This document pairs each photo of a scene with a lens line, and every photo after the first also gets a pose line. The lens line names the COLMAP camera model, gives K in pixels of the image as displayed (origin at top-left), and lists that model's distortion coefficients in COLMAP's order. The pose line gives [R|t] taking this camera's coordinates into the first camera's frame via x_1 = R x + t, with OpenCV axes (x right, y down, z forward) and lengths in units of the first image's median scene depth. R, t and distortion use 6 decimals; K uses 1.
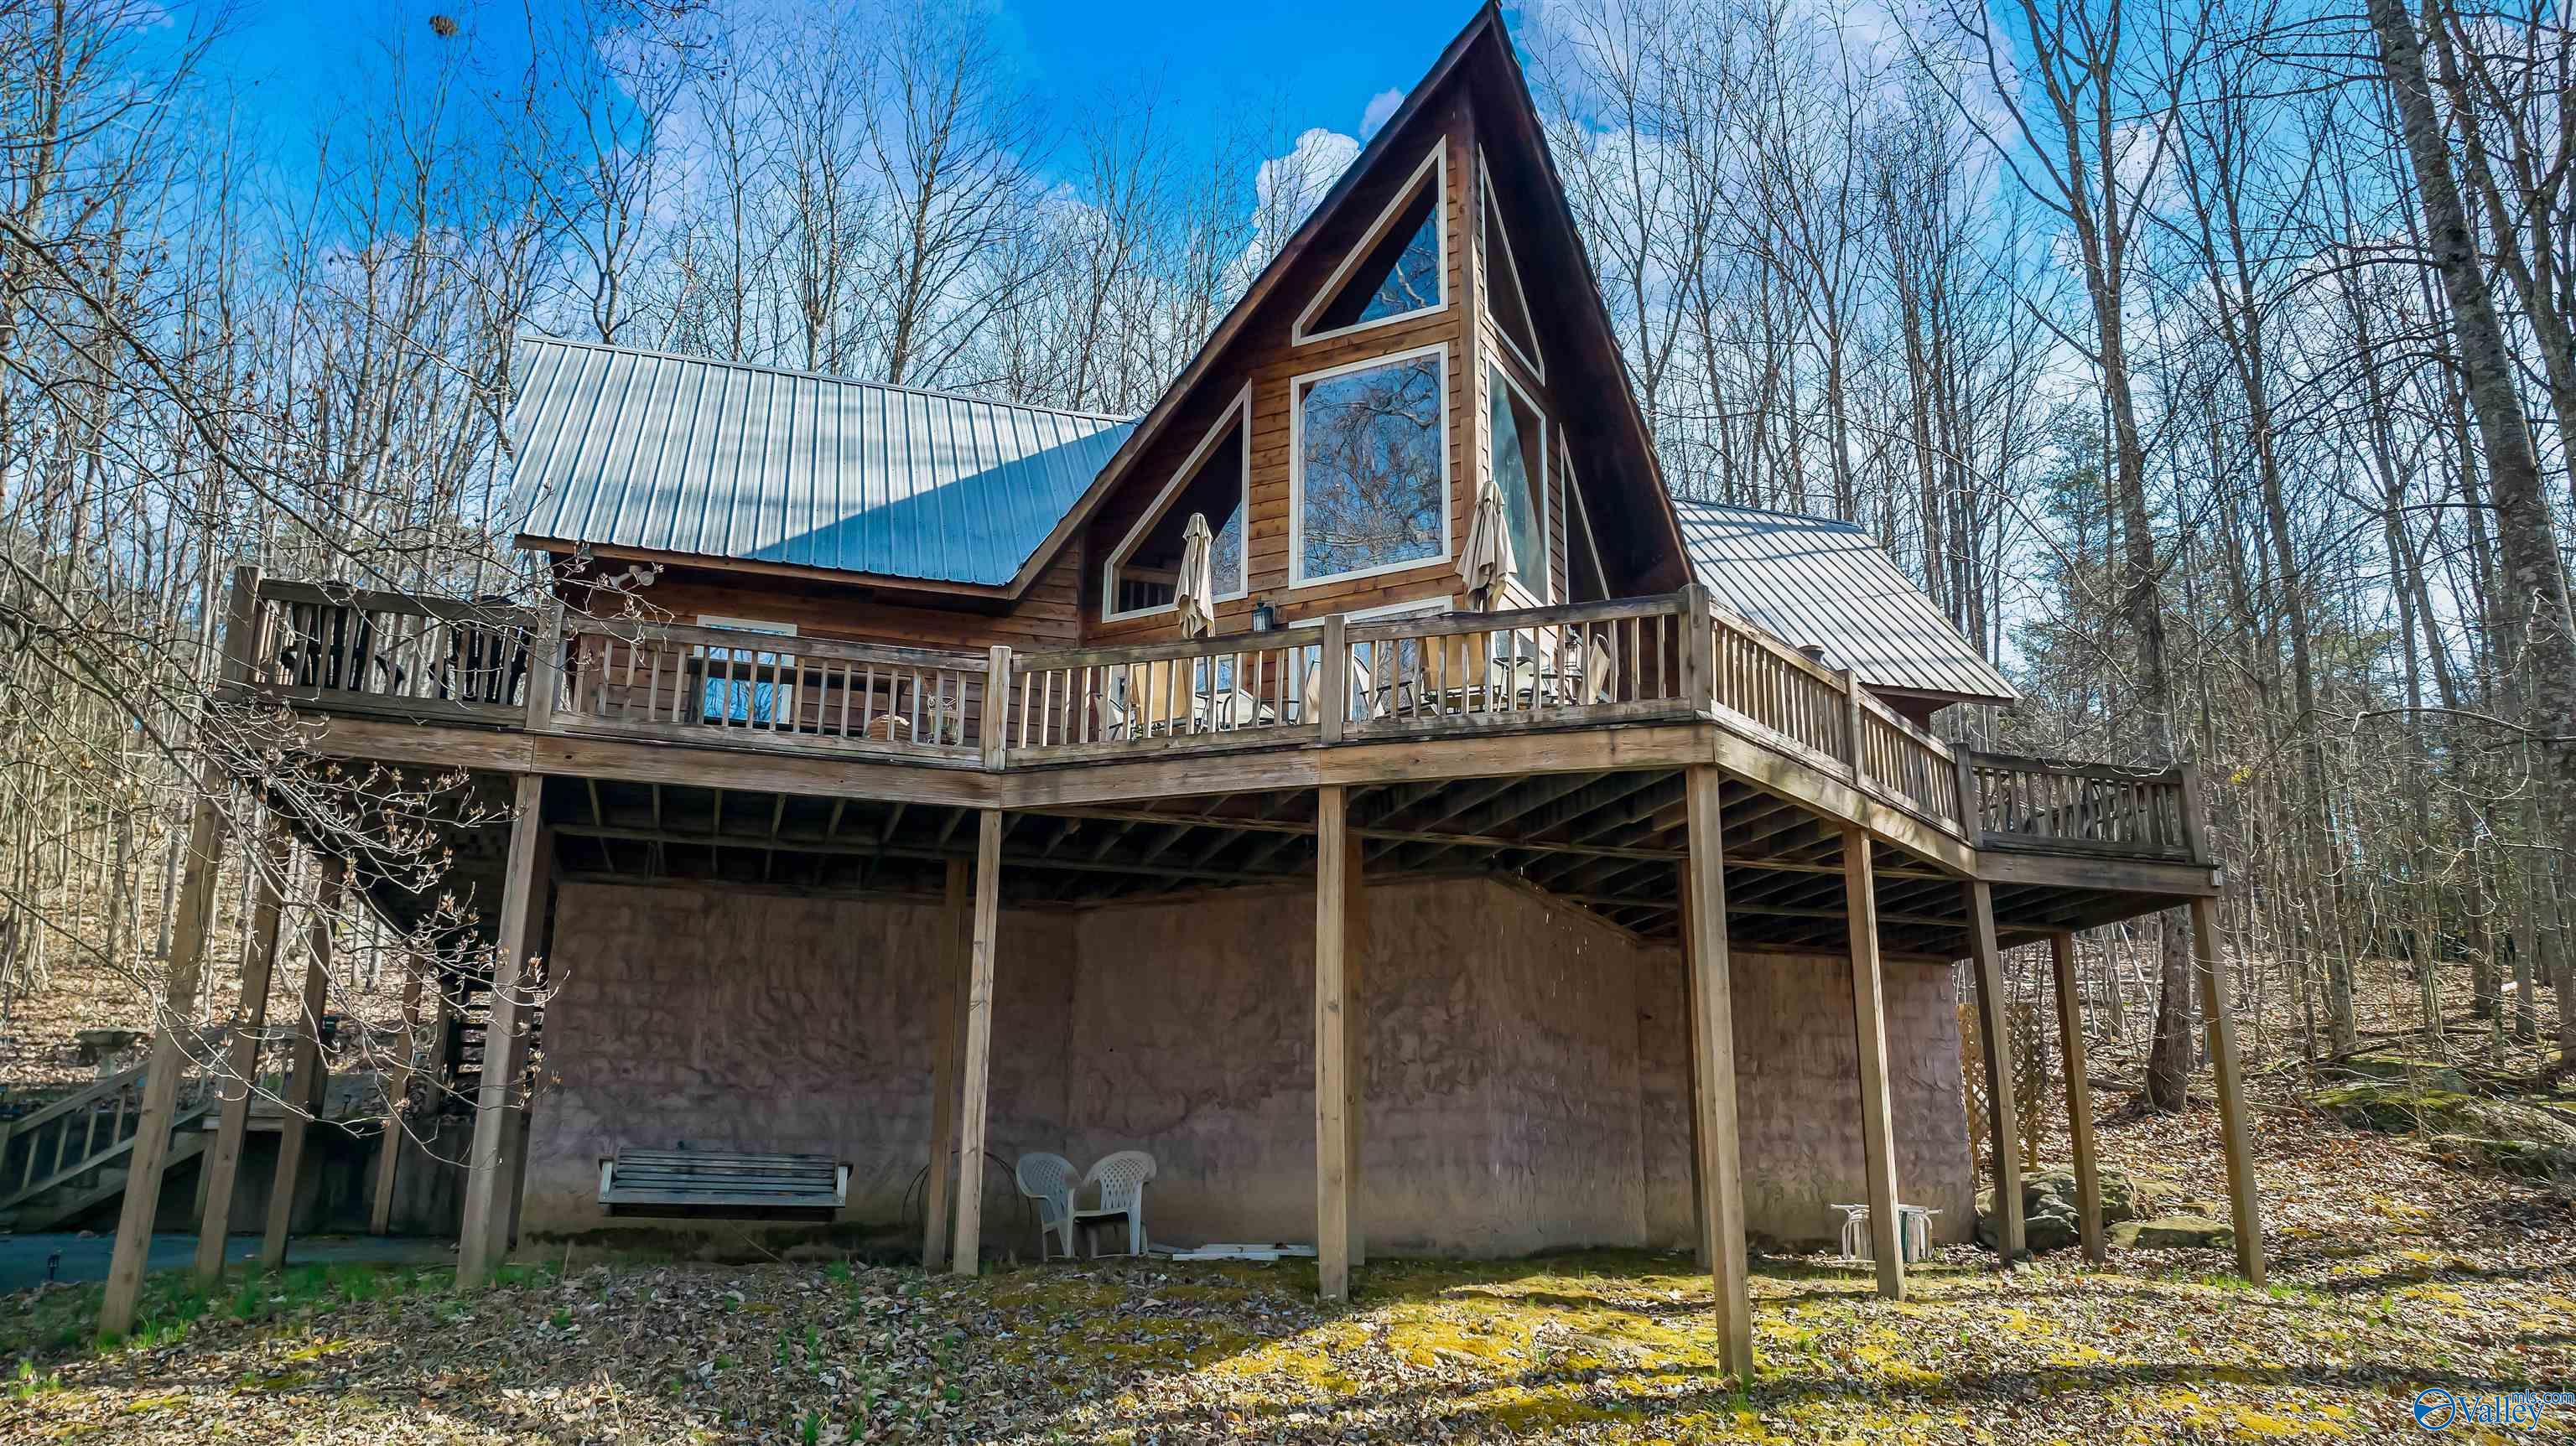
lens RADIAL K [[1815.1, 0, 1296.8], [0, 1815.1, 721.6], [0, 0, 1]] dist [-0.025375, 0.009069]
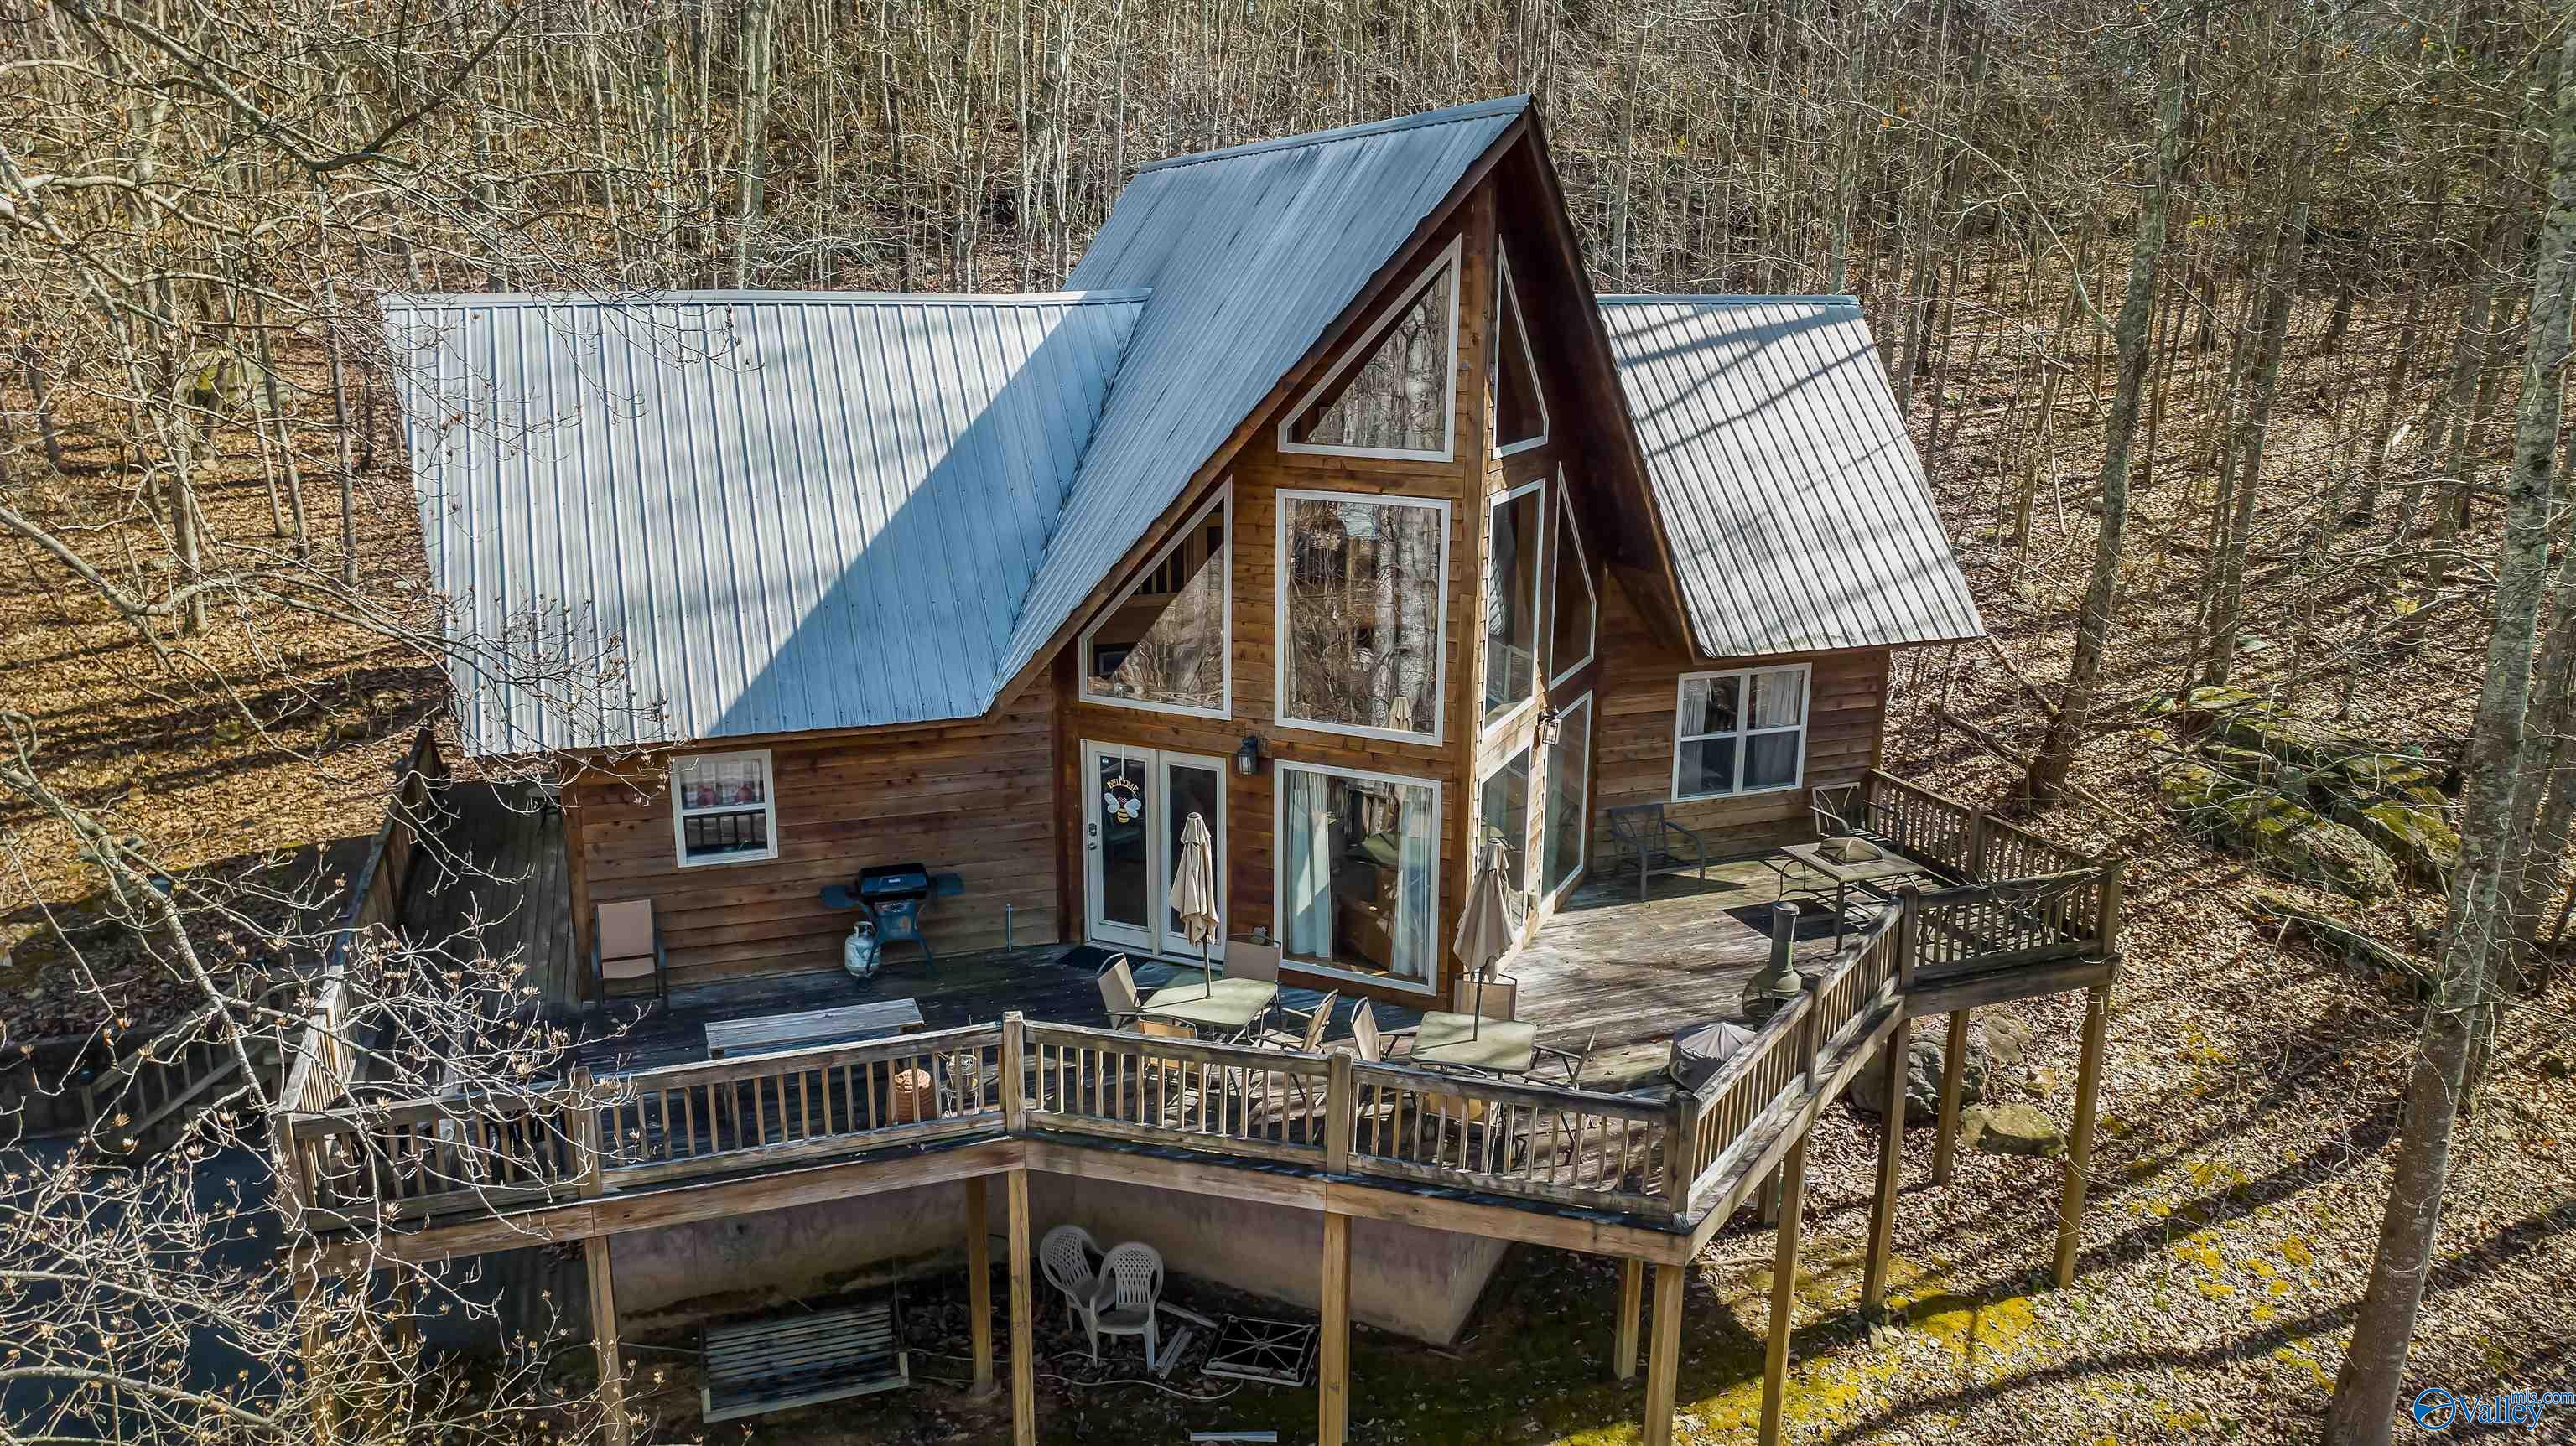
lens RADIAL K [[1815.1, 0, 1294.3], [0, 1815.1, 690.2], [0, 0, 1]] dist [-0.025375, 0.009069]
pose [[0.998454, -0.006889, 0.055160, -0.048613], [-0.021349, 0.868672, 0.494927, -0.588258], [-0.051326, -0.495339, 0.867182, 0.157984]]
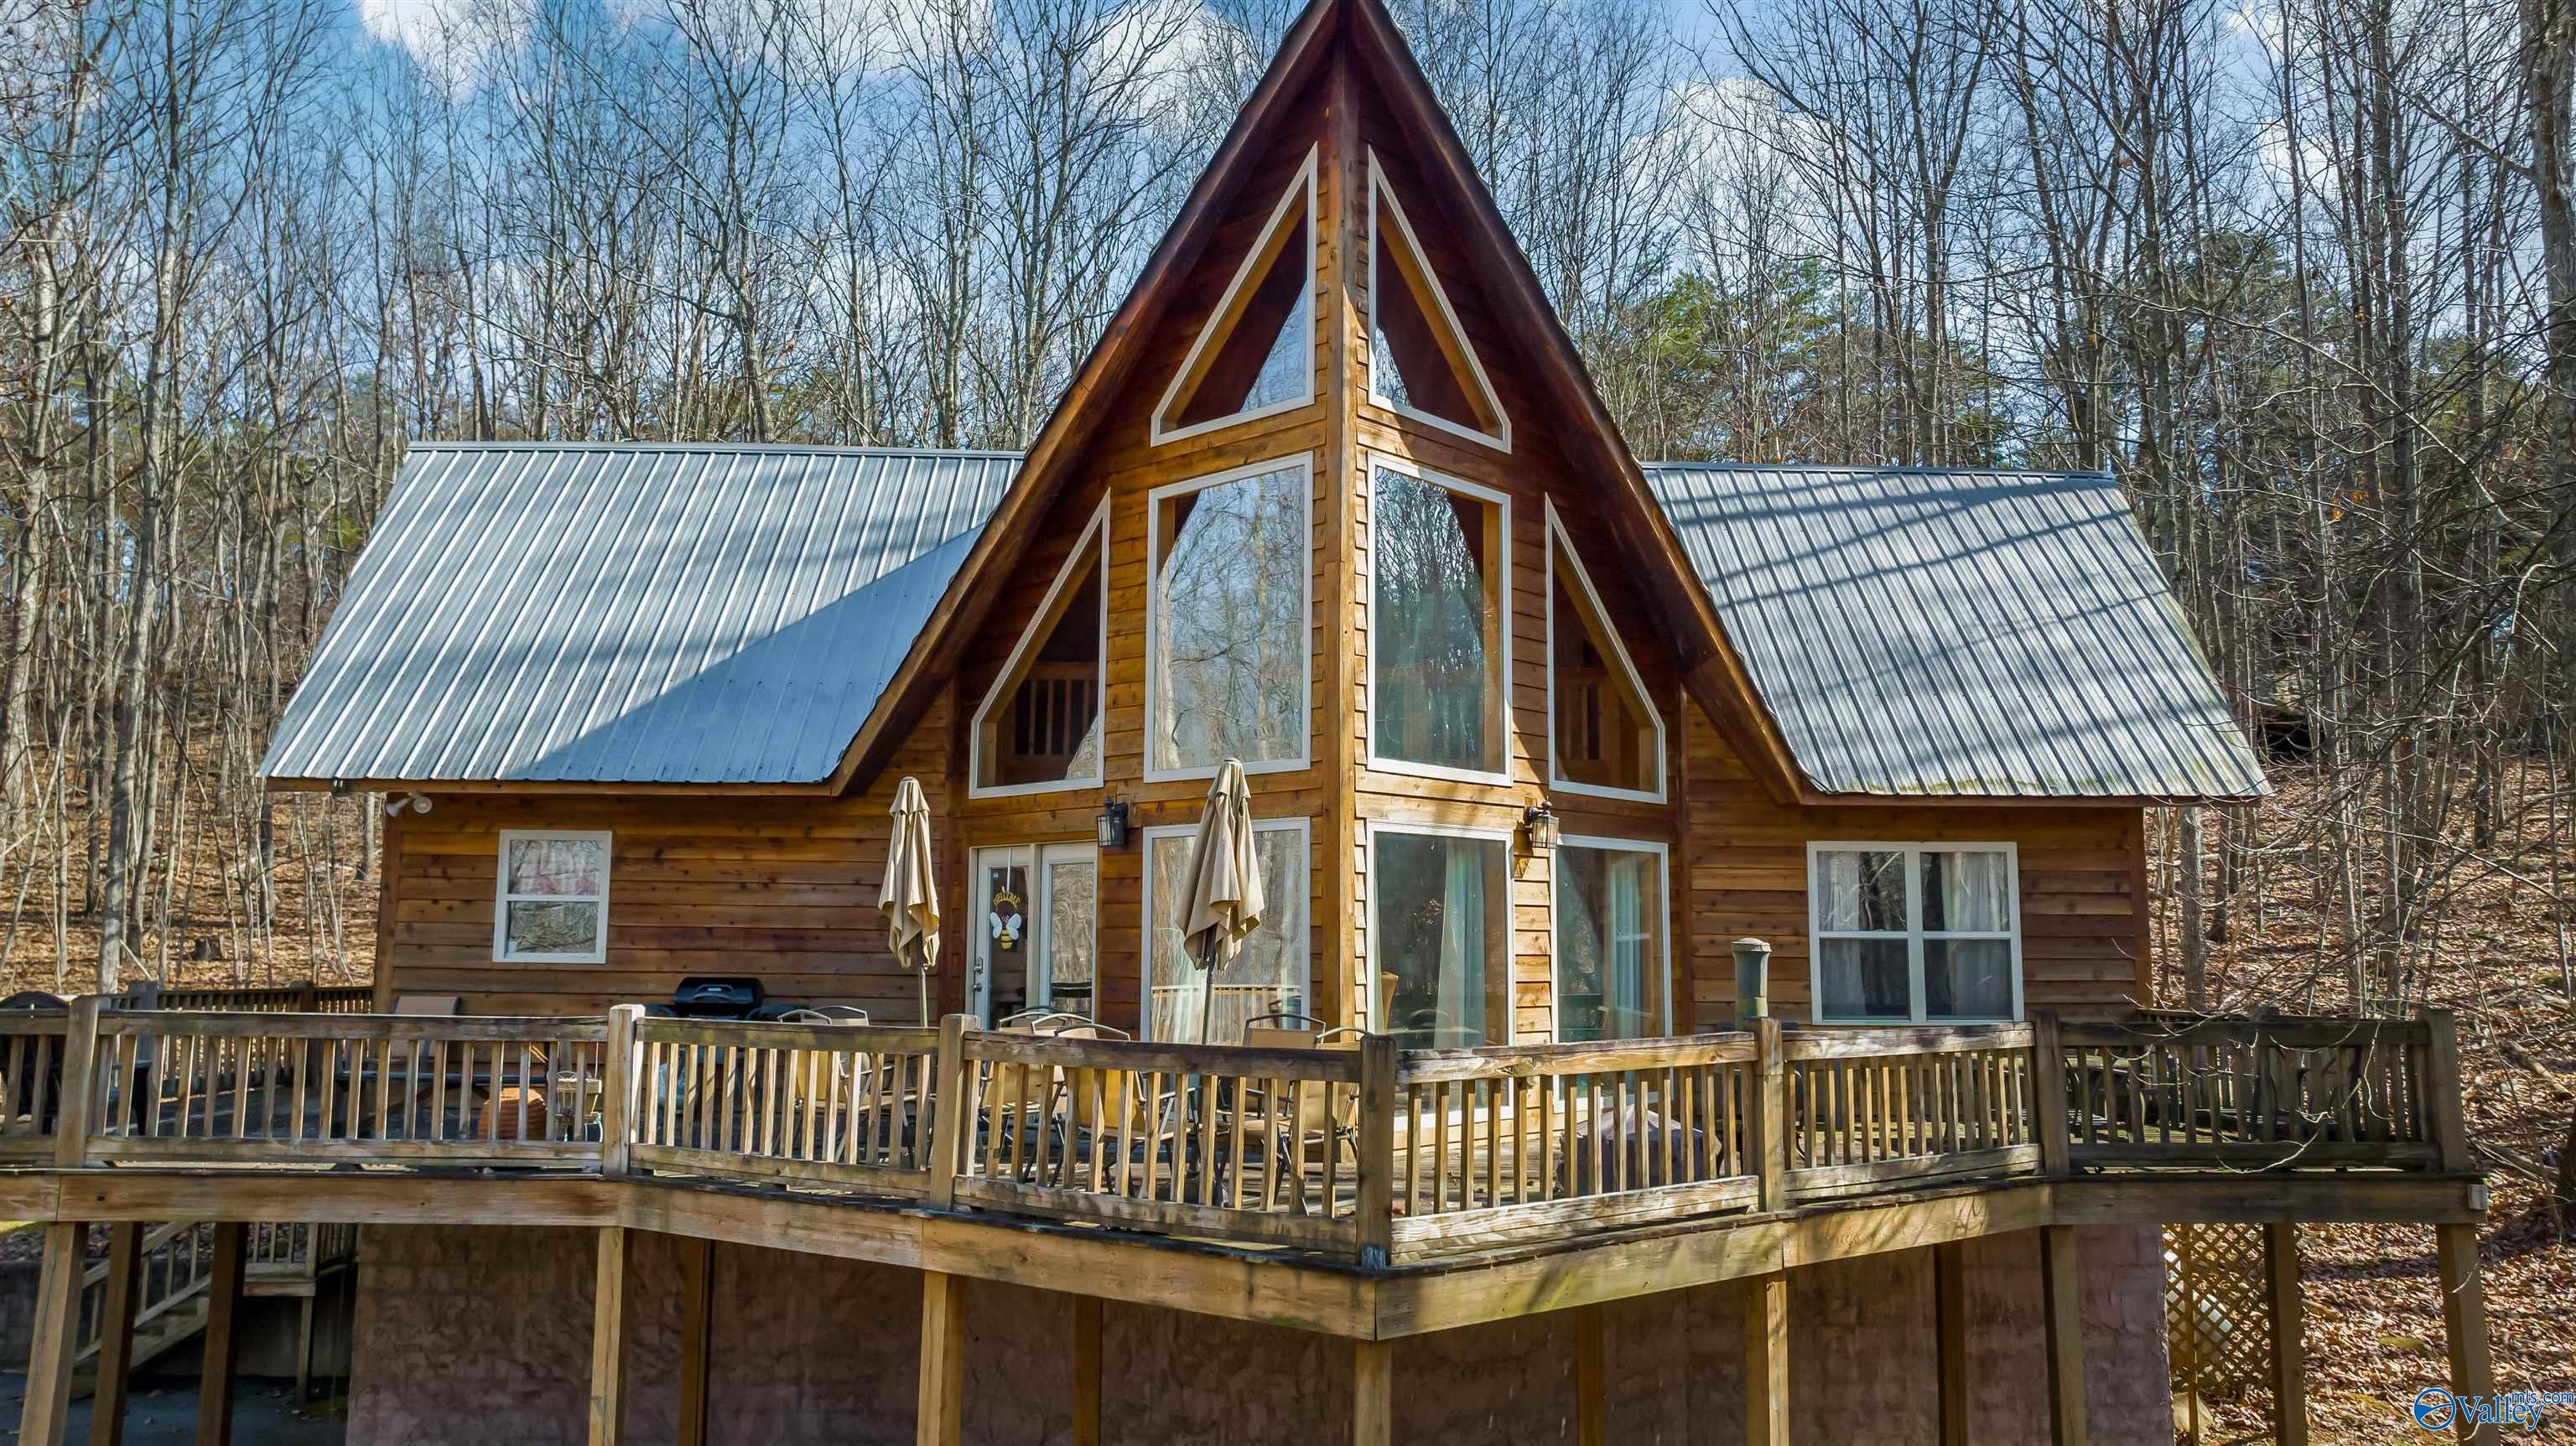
lens RADIAL K [[1815.1, 0, 1299.9], [0, 1815.1, 713.7], [0, 0, 1]] dist [-0.025375, 0.009069]
pose [[0.964048, -0.034570, -0.263472, 0.271382], [0.072618, 0.988034, 0.136072, -0.207030], [0.255615, -0.150312, 0.955022, 0.284732]]
